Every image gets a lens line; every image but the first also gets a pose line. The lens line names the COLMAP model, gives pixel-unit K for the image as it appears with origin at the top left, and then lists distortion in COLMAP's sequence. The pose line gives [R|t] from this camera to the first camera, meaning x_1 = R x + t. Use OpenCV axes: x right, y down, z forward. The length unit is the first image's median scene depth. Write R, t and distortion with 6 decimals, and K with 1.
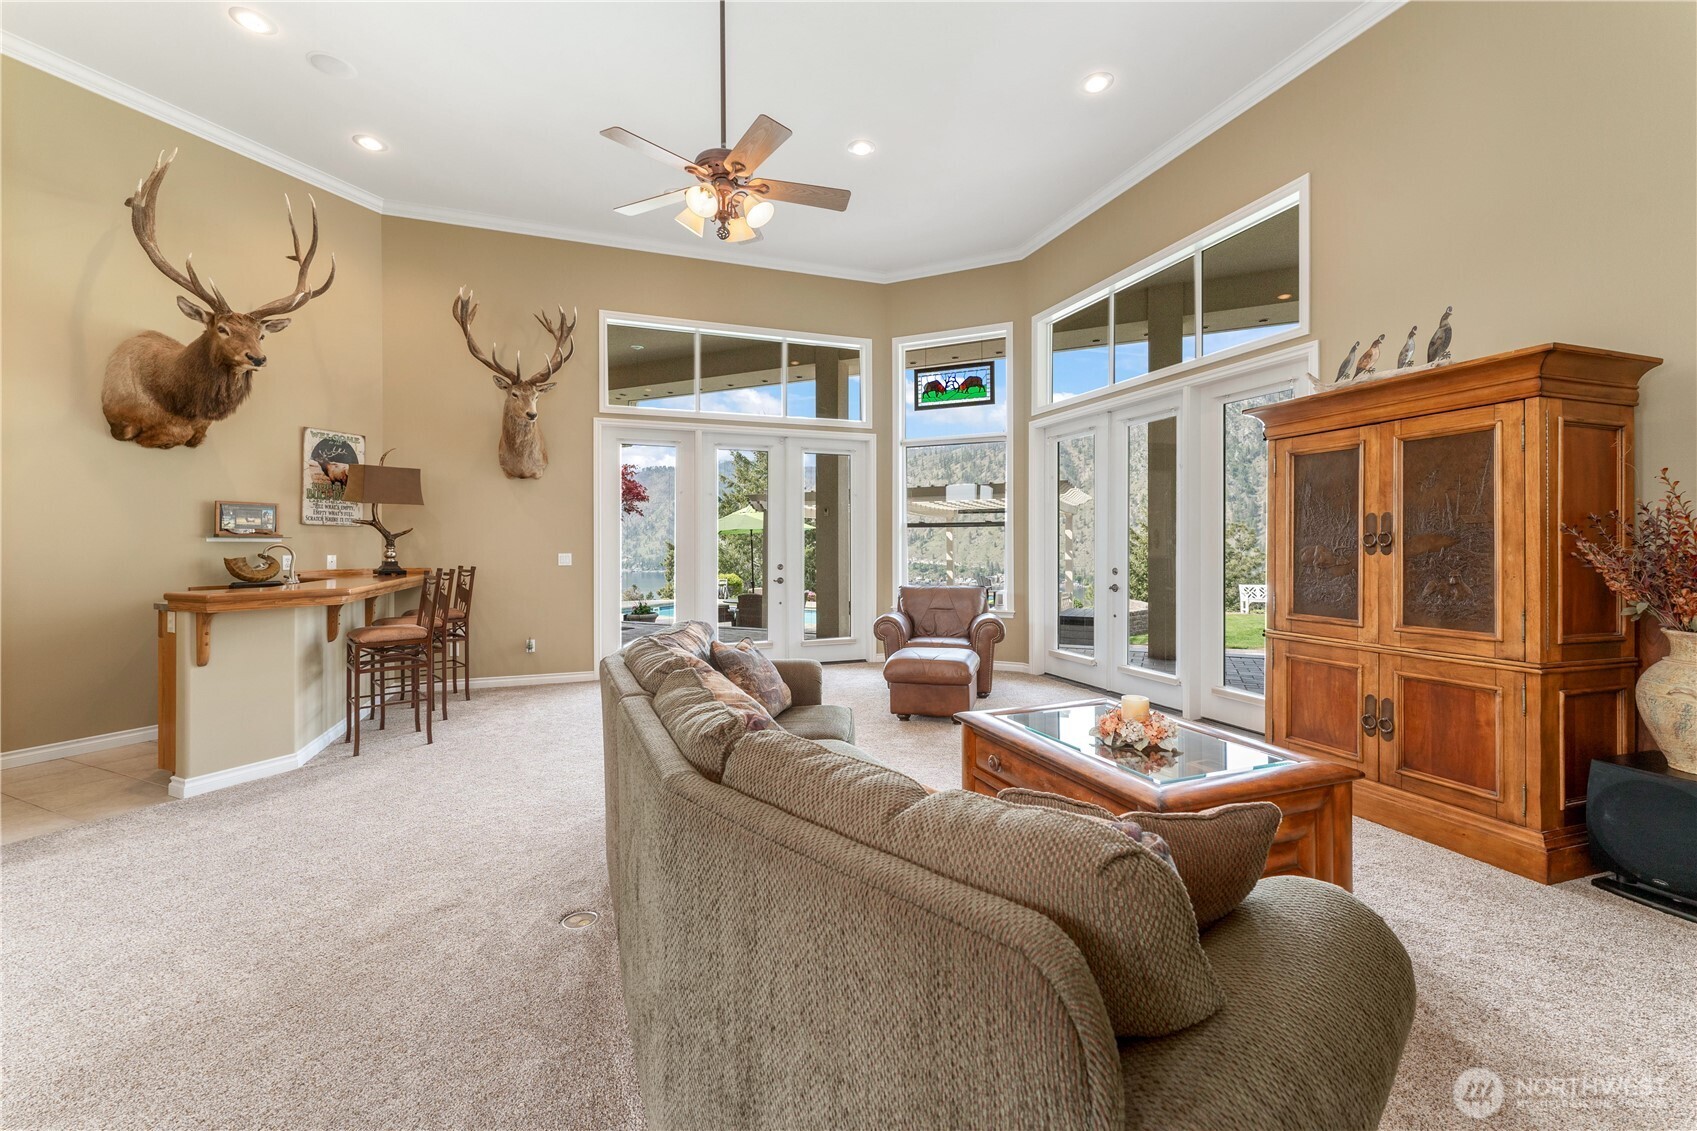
lens RADIAL K [[684.1, 0, 849.5], [0, 684.1, 549.6], [0, 0, 1]] dist [0.003224, 0.000276]
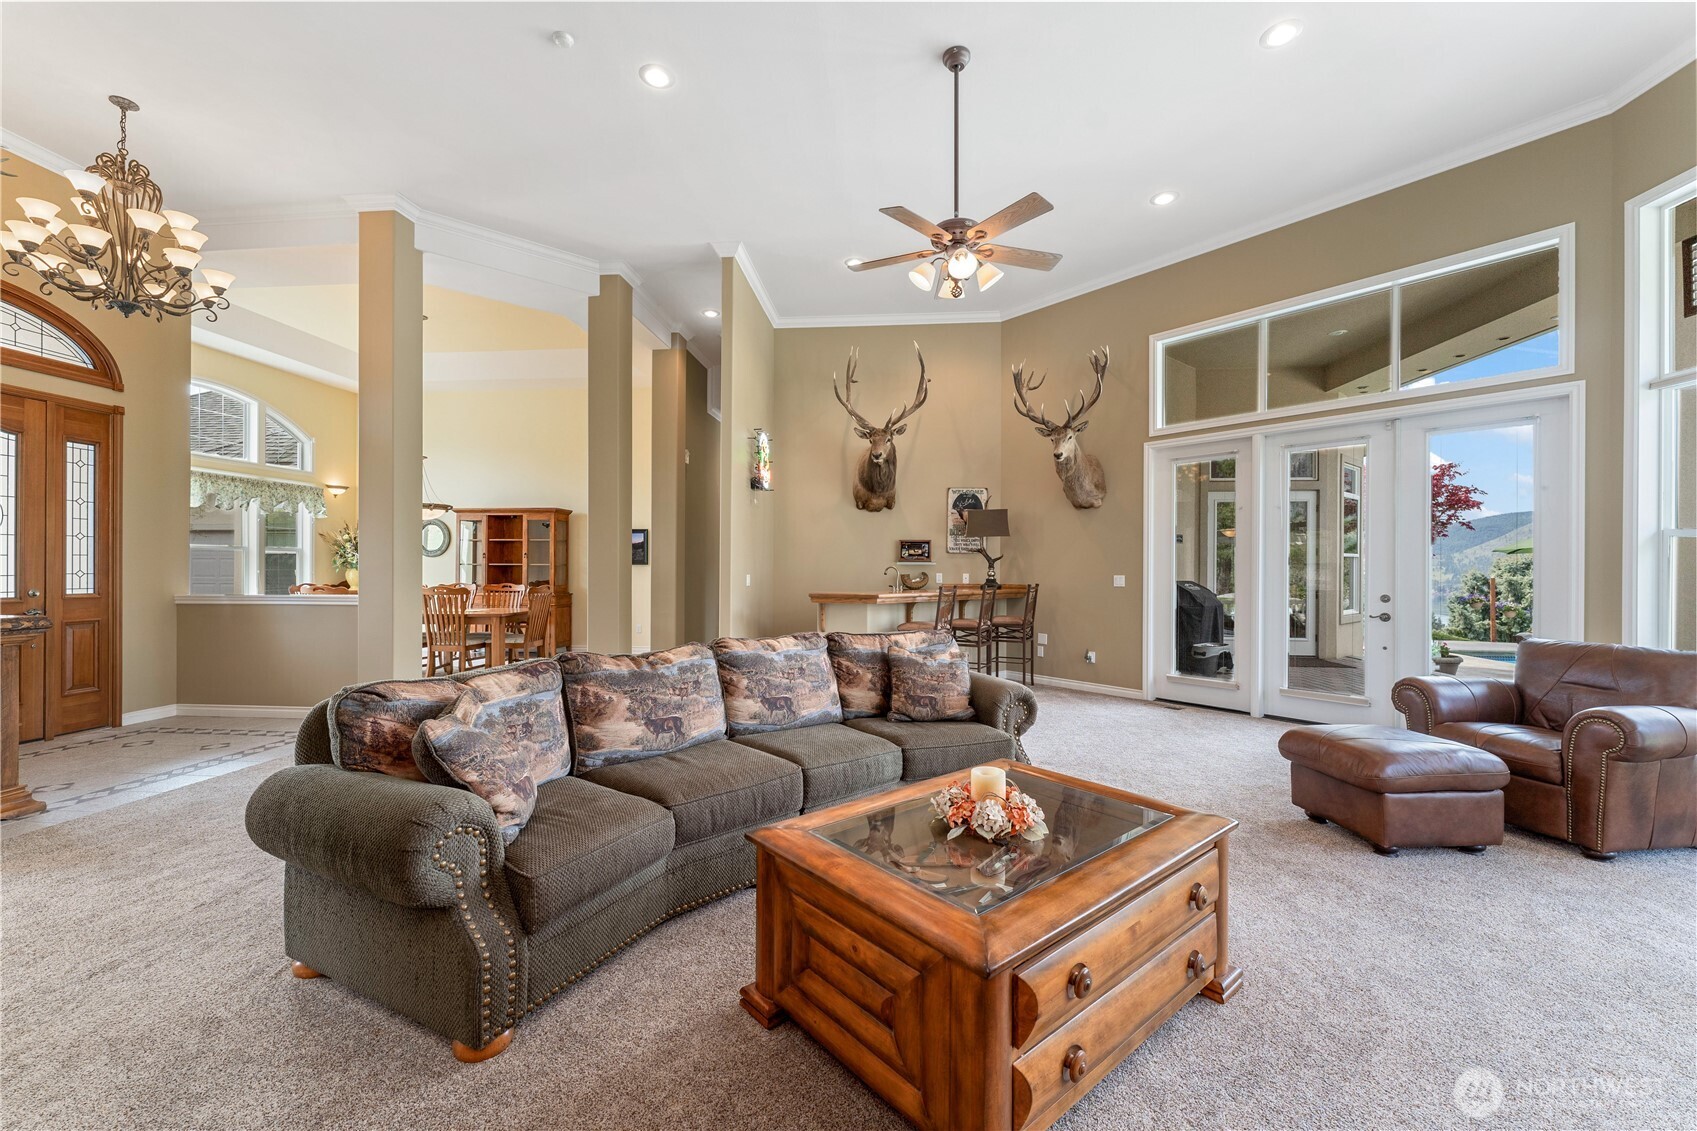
lens RADIAL K [[684.1, 0, 848.6], [0, 684.1, 574.3], [0, 0, 1]] dist [0.003224, 0.000276]
pose [[0.335008, 0.015902, -0.942081, 0.514212], [-0.006176, 0.999873, 0.014681, -0.010102], [0.942195, 0.000900, 0.335064, 0.282096]]
